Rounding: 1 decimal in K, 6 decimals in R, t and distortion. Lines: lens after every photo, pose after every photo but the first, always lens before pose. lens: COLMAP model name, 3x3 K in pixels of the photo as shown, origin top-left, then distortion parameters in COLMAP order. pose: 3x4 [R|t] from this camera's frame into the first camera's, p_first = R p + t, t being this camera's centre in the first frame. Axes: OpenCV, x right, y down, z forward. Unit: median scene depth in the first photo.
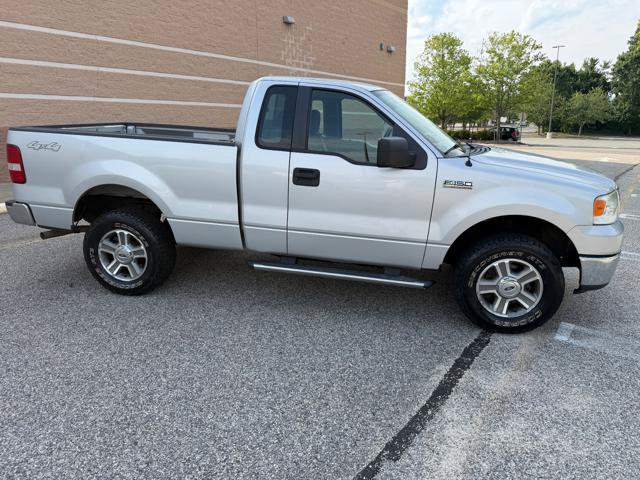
lens RADIAL K [[453.1, 0, 321.1], [0, 453.1, 239.9], [0, 0, 1]] dist [0.017426, -0.026735]
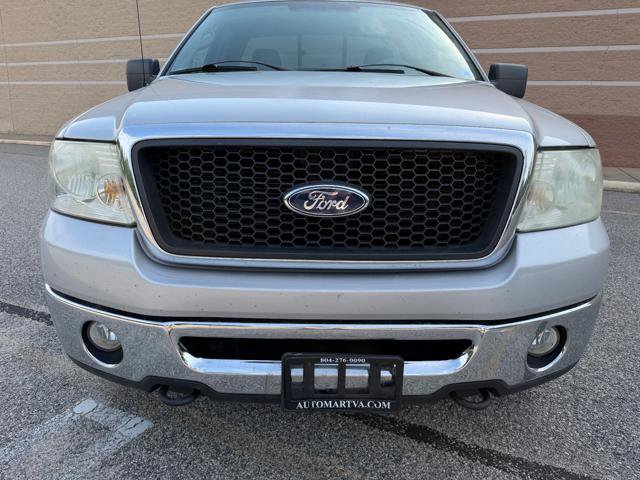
lens RADIAL K [[453.1, 0, 317.0], [0, 453.1, 241.9], [0, 0, 1]] dist [0.017426, -0.026735]
pose [[0.189271, 0.261508, -0.946462, 0.899599], [-0.280572, 0.938101, 0.203090, -0.132834], [0.940986, 0.227112, 0.250928, 0.932399]]
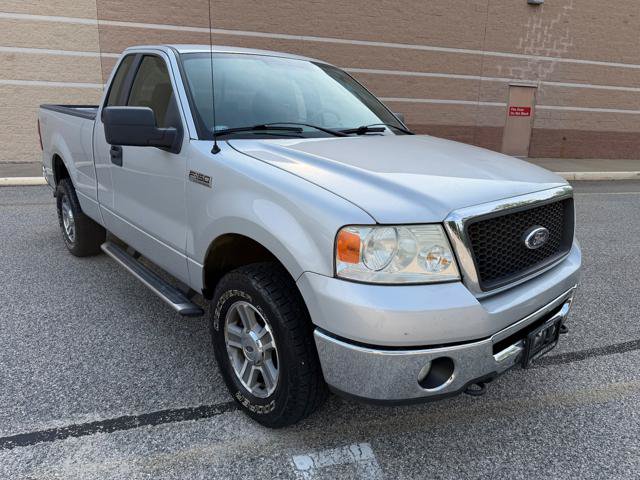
lens RADIAL K [[453.1, 0, 317.8], [0, 453.1, 241.1], [0, 0, 1]] dist [0.017426, -0.026735]
pose [[0.789404, 0.175430, -0.588273, 0.720401], [-0.178513, 0.982485, 0.053442, -0.080071], [0.587345, 0.062827, 0.806895, 0.458019]]
